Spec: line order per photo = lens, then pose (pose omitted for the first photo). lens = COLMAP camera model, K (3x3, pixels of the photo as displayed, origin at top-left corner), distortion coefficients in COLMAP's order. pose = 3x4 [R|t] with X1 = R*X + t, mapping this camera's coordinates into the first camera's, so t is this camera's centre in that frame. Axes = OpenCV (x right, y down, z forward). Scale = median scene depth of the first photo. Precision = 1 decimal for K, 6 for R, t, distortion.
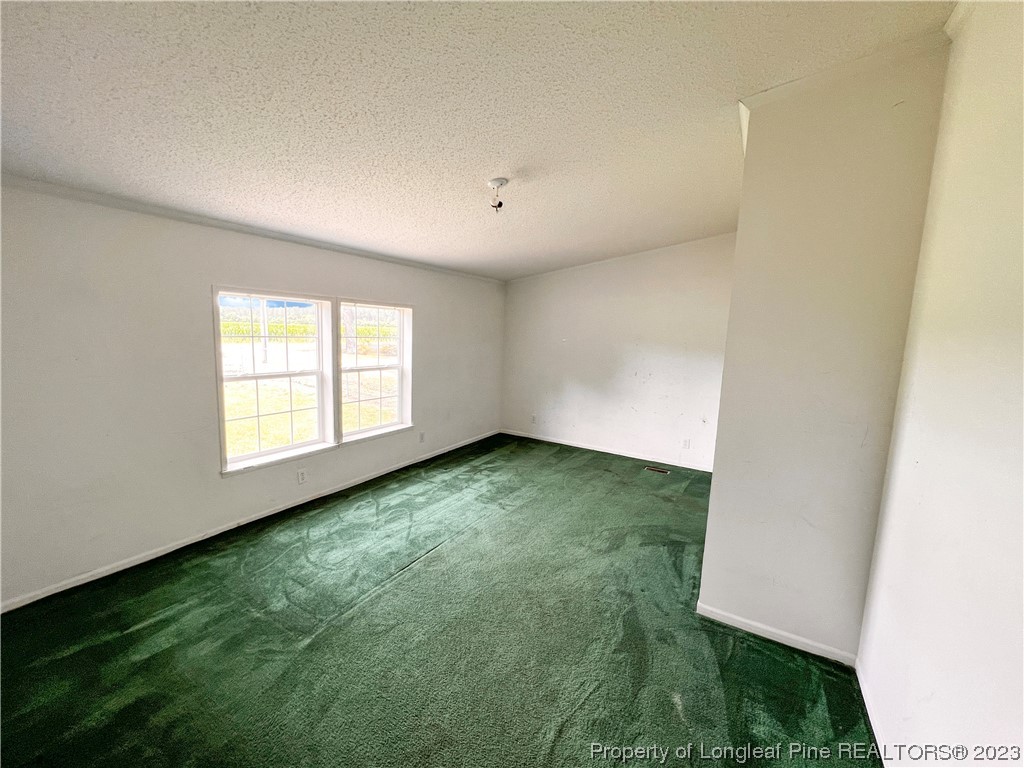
lens RADIAL K [[410.3, 0, 521.8], [0, 410.3, 383.2], [0, 0, 1]] dist [-0.003812, 0.000876]
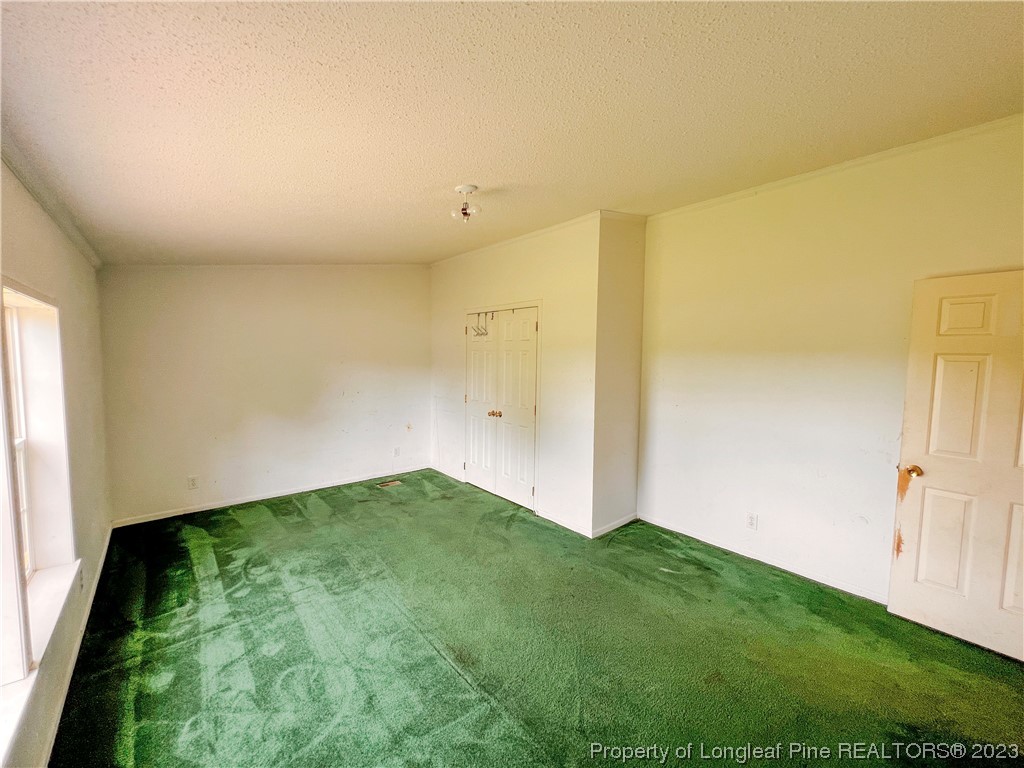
lens RADIAL K [[410.3, 0, 507.6], [0, 410.3, 382.7], [0, 0, 1]] dist [-0.003812, 0.000876]
pose [[0.328983, -0.099341, 0.939096, -0.559737], [0.118871, 0.990898, 0.063177, -0.072483], [-0.936824, 0.090847, 0.337798, 0.403274]]
